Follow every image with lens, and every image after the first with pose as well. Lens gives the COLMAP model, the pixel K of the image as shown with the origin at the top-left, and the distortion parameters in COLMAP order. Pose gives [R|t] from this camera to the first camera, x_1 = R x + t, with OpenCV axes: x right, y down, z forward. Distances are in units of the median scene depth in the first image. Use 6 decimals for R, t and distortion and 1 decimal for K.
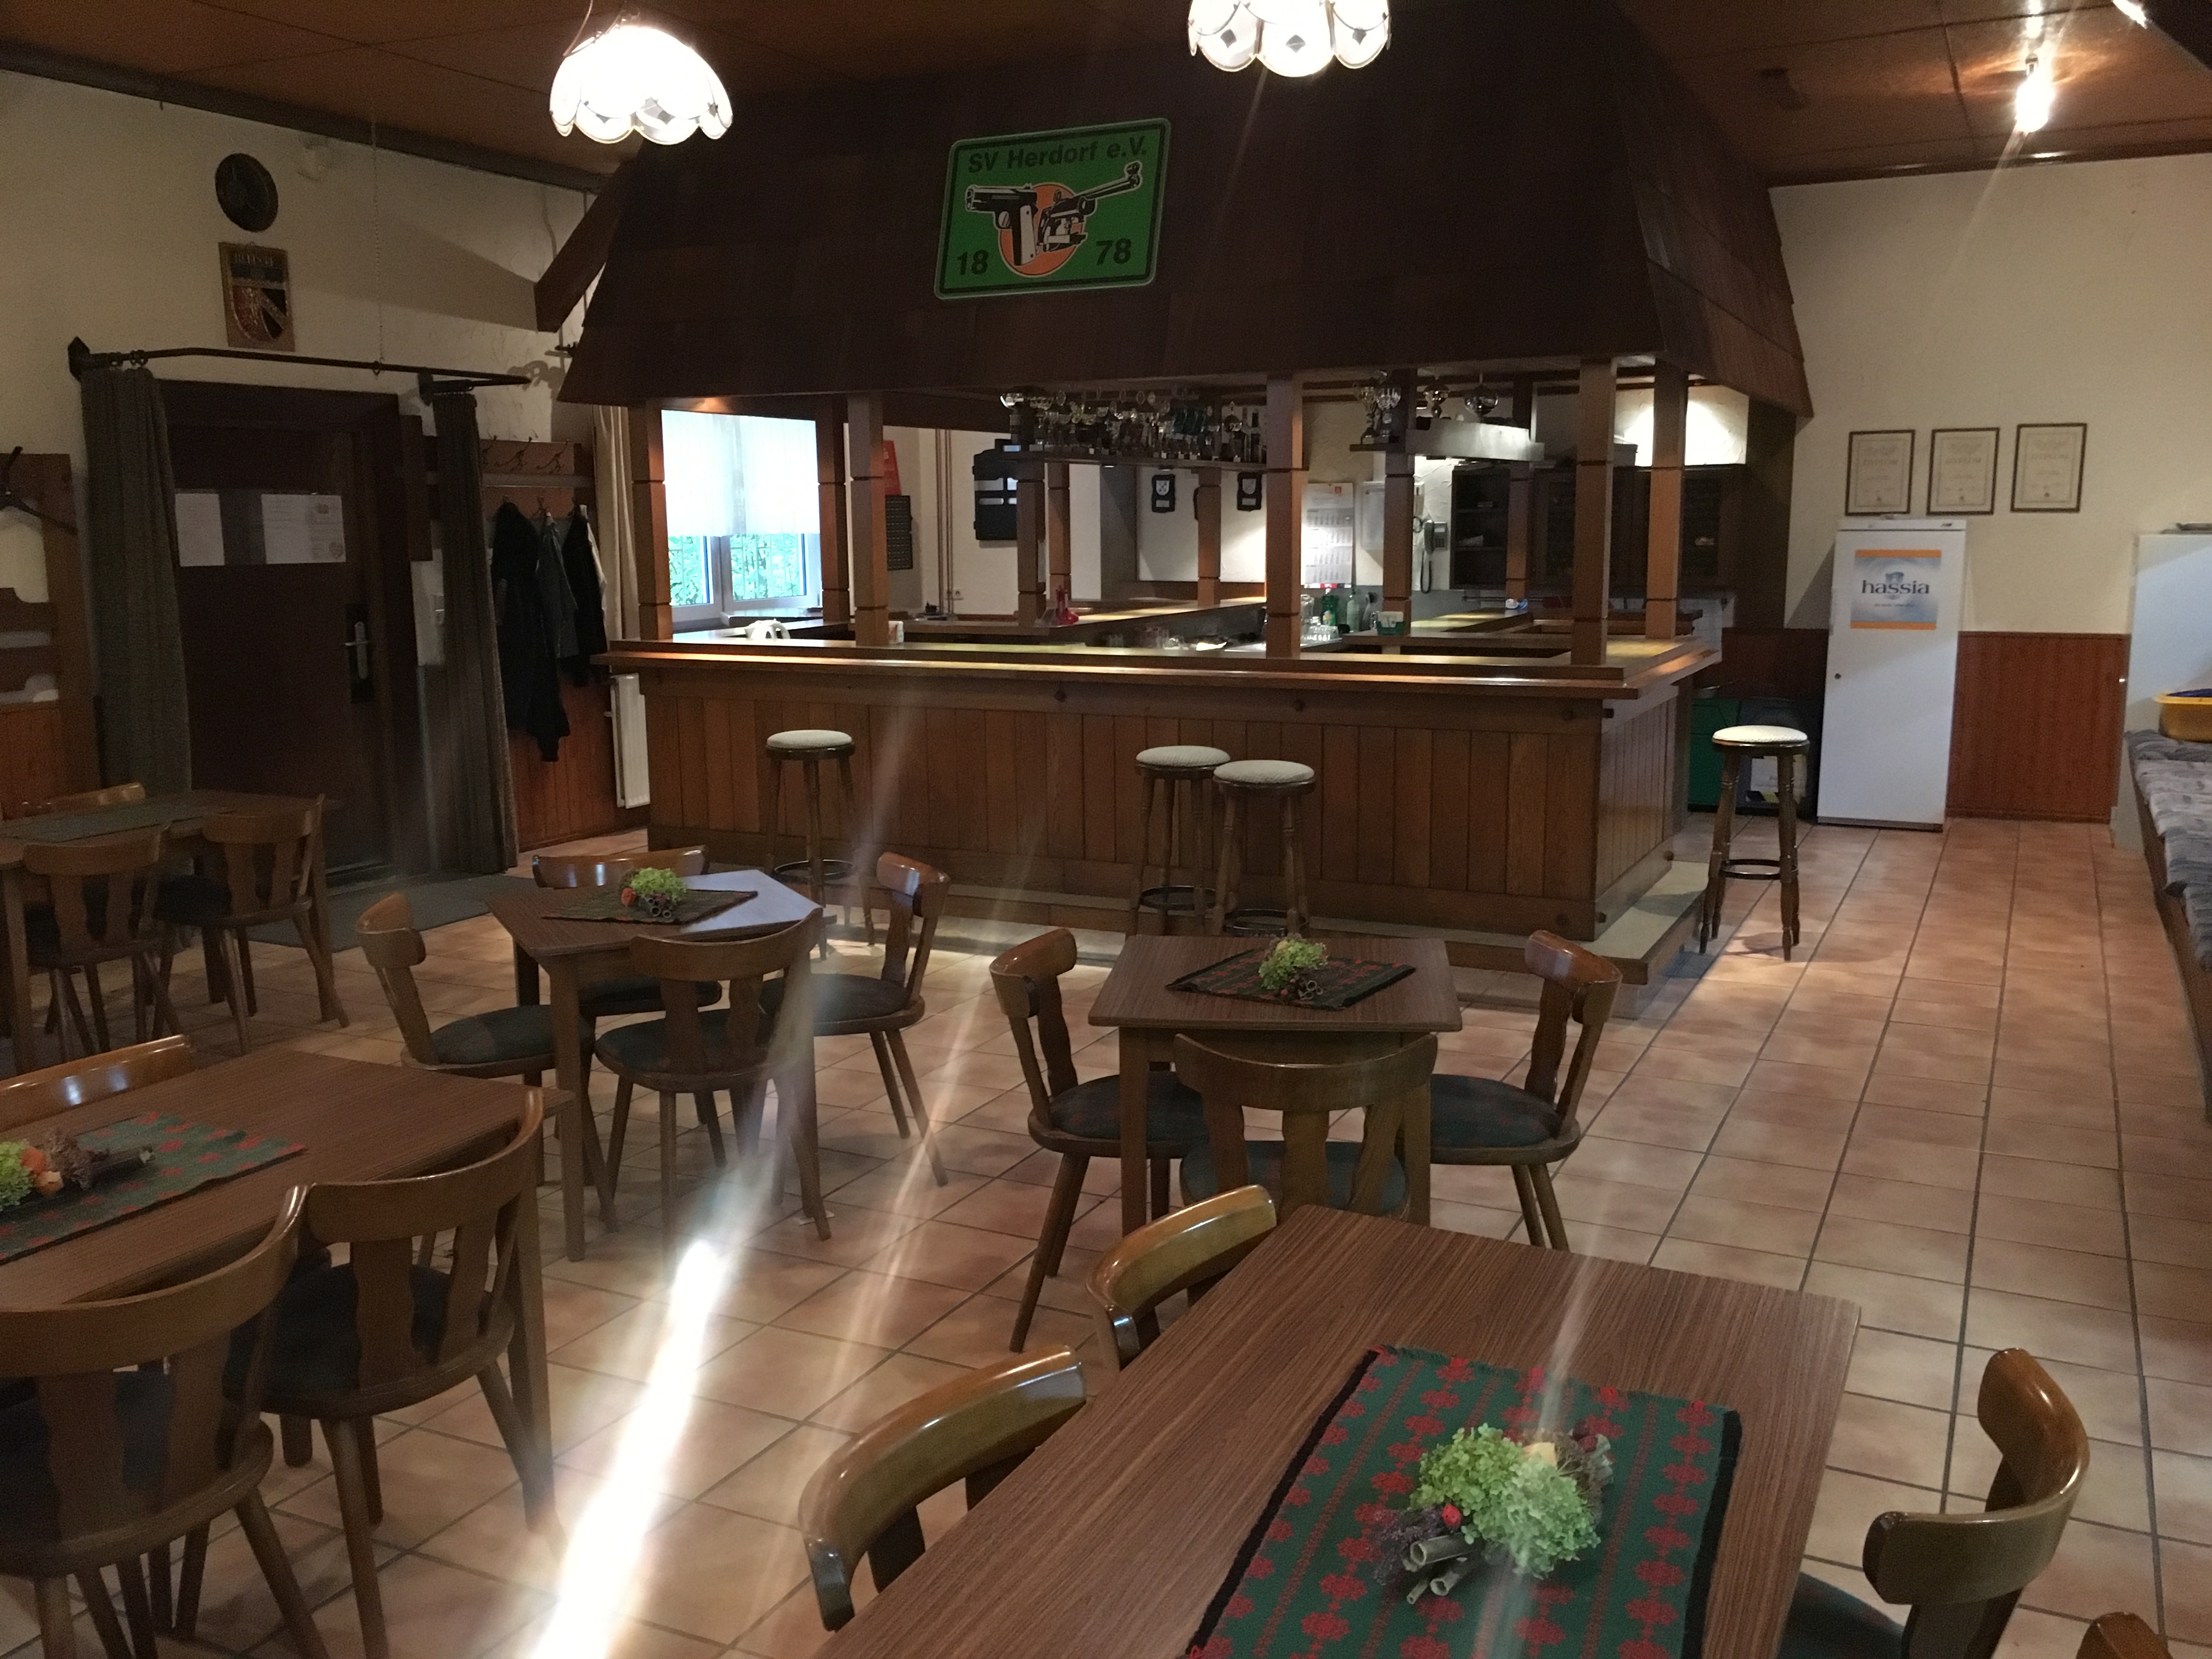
lens RADIAL K [[1870.9, 0, 1106.8], [0, 1870.9, 826.4], [0, 0, 1]] dist [0.072118, -0.101461]
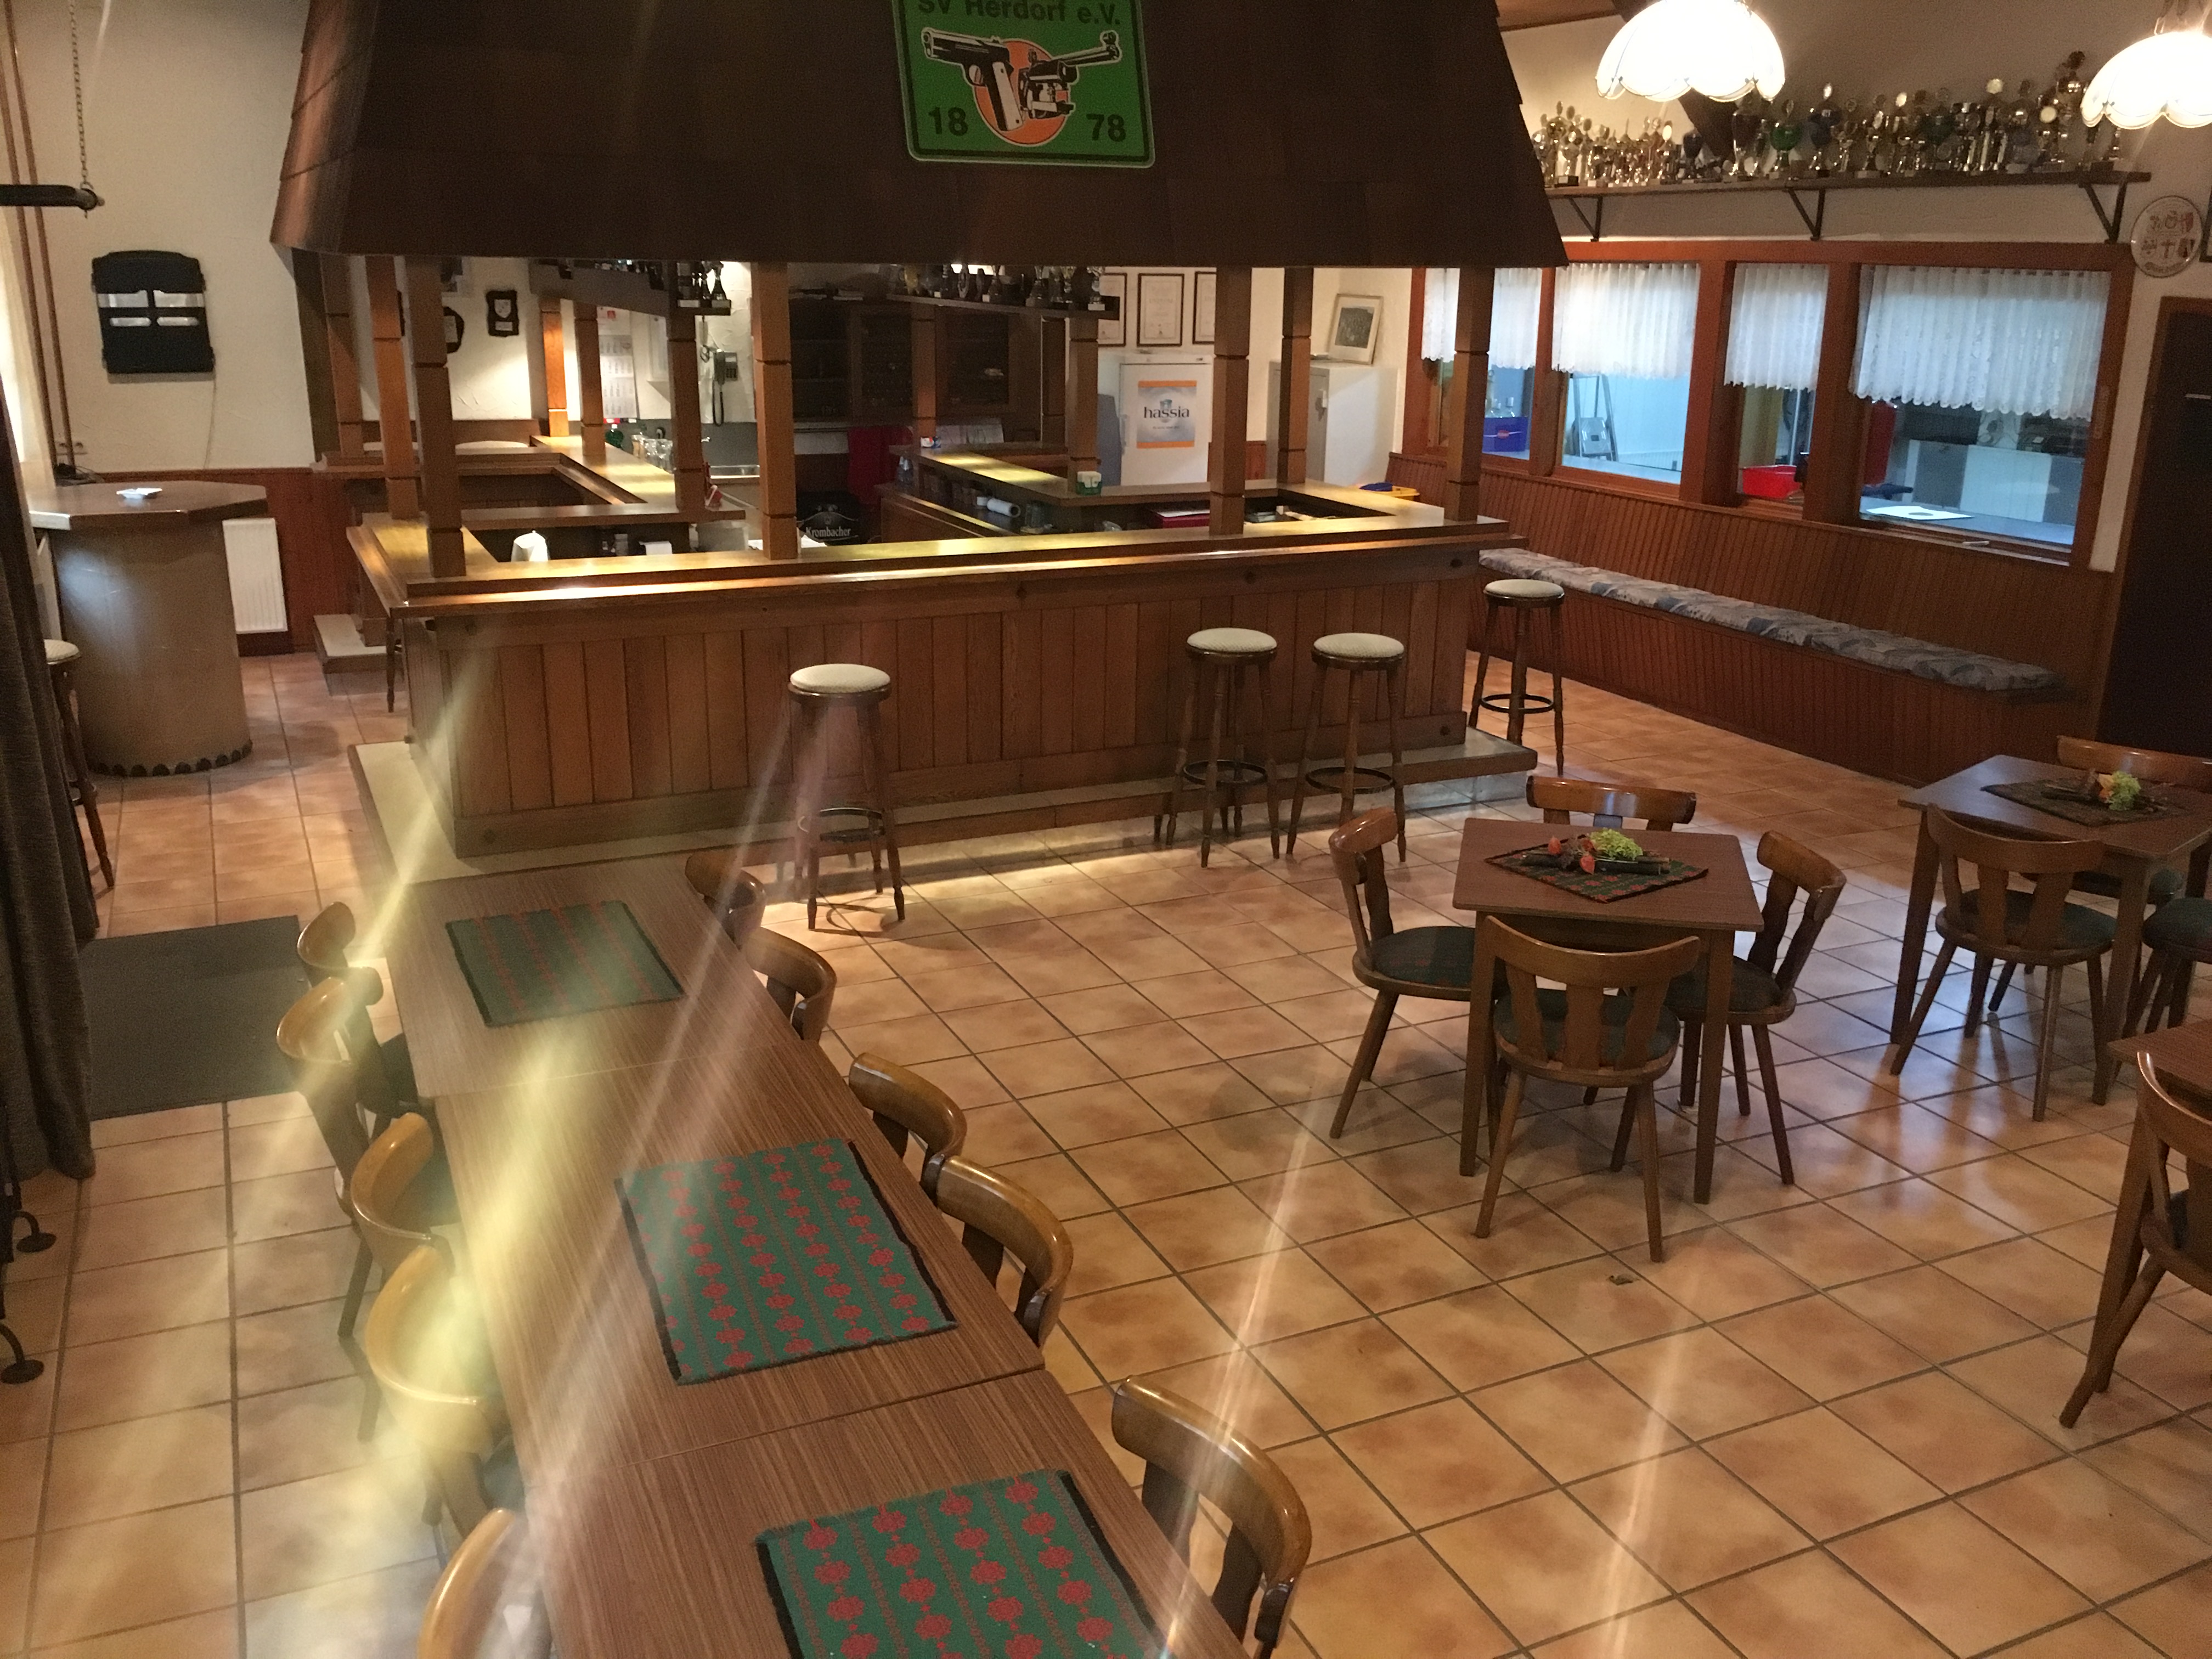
lens RADIAL K [[1870.9, 0, 1098.8], [0, 1870.9, 834.6], [0, 0, 1]] dist [0.072118, -0.101461]
pose [[0.624279, -0.216197, 0.750689, -0.775324], [0.109459, 0.975670, 0.189964, -0.131536], [-0.773495, -0.036420, 0.632756, 0.366067]]
